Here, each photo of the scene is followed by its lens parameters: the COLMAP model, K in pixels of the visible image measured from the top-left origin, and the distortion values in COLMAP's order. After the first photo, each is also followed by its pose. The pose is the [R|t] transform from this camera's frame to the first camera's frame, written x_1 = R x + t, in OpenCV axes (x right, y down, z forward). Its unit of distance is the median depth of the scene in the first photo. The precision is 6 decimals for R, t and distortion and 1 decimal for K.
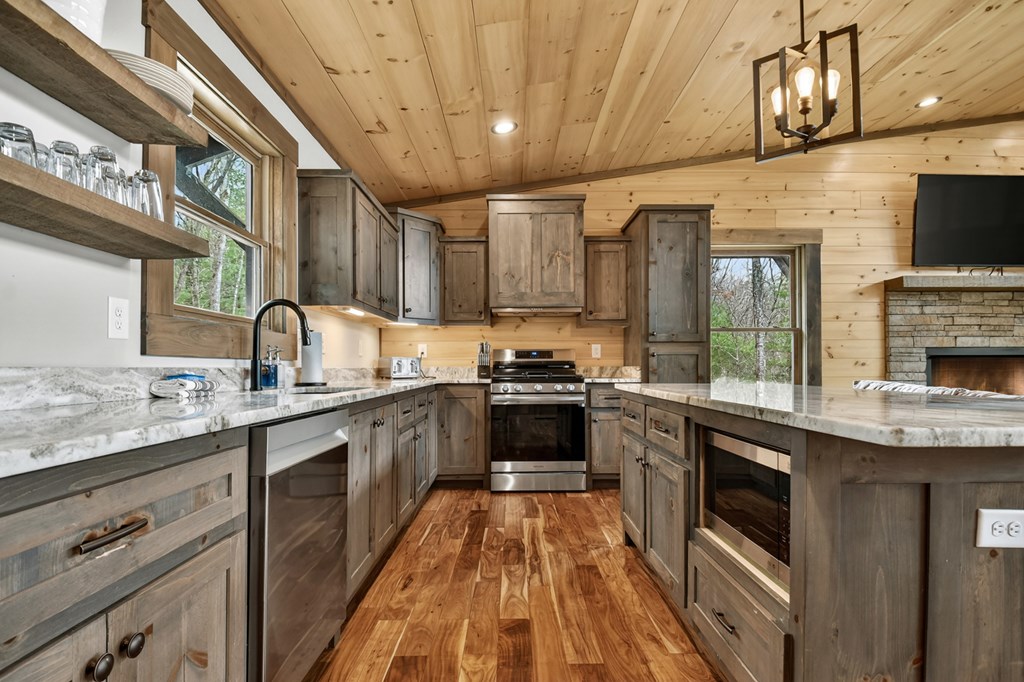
lens RADIAL K [[506.5, 0, 513.5], [0, 506.5, 360.2], [0, 0, 1]] dist [0.044932, -0.050309]
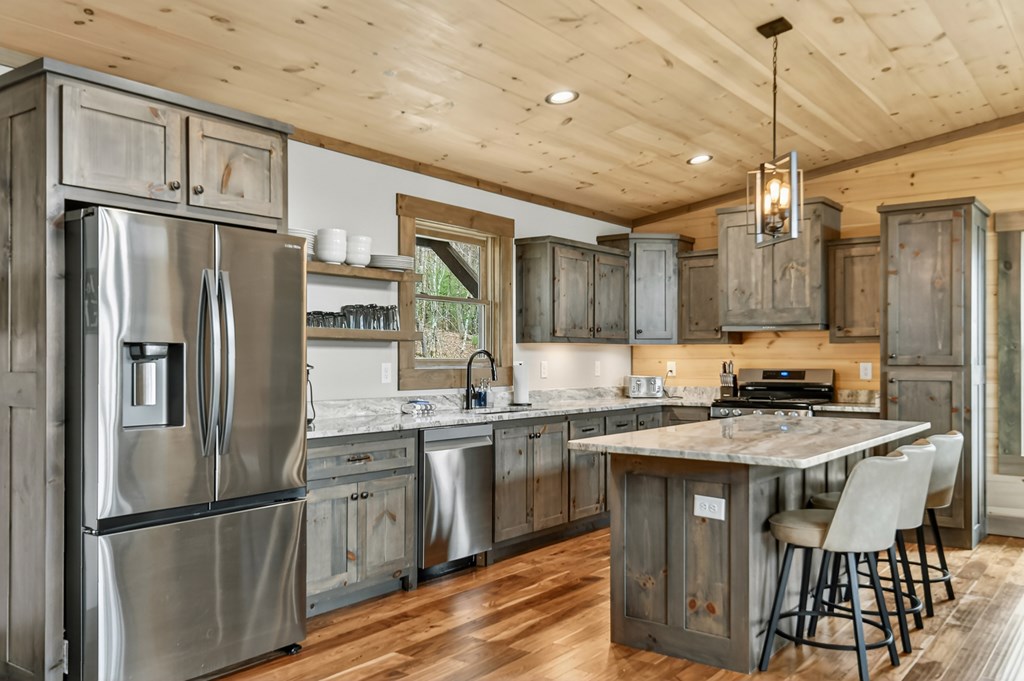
lens RADIAL K [[855.8, 0, 512.0], [0, 855.8, 340.5], [0, 0, 1]] dist [-0.005522, -0.001454]
pose [[0.798467, -0.007146, -0.601997, 0.626135], [0.003940, 0.999970, -0.006644, -0.070511], [0.602026, 0.002933, 0.798471, -0.529436]]
